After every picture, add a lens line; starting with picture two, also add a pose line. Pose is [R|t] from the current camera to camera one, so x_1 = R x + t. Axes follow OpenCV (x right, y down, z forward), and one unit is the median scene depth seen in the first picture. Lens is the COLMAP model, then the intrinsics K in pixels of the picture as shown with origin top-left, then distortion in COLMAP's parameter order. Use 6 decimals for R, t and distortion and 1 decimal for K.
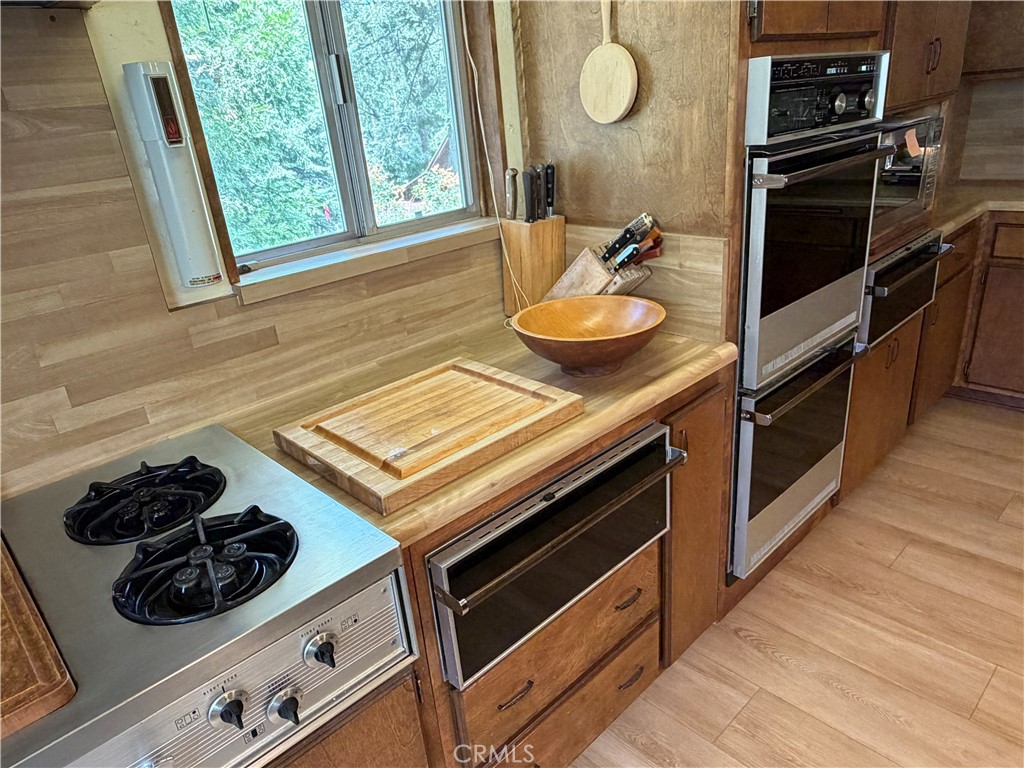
lens RADIAL K [[688.2, 0, 506.9], [0, 688.2, 387.4], [0, 0, 1]] dist [0.000767, 0.002031]
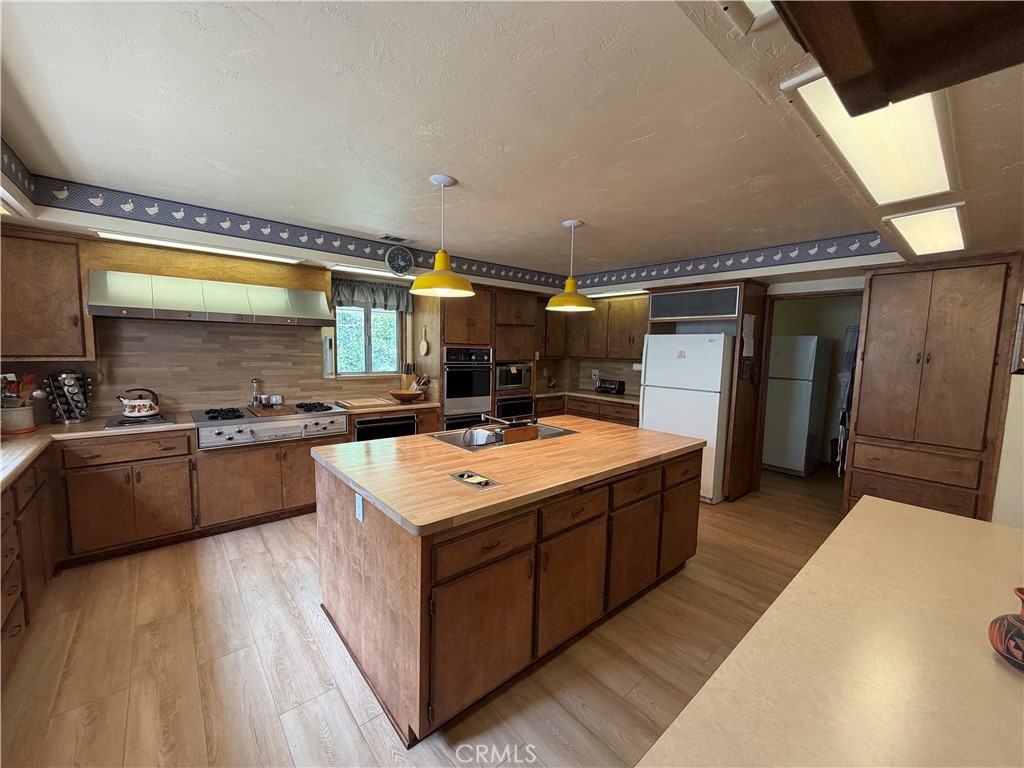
lens RADIAL K [[407.8, 0, 511.8], [0, 407.8, 385.5], [0, 0, 1]] dist [-0.002200, -0.000392]
pose [[0.992446, 0.116826, -0.037462, 0.971914], [-0.122682, 0.947461, -0.295409, 0.619904], [0.000982, 0.297773, 0.954636, -1.775750]]
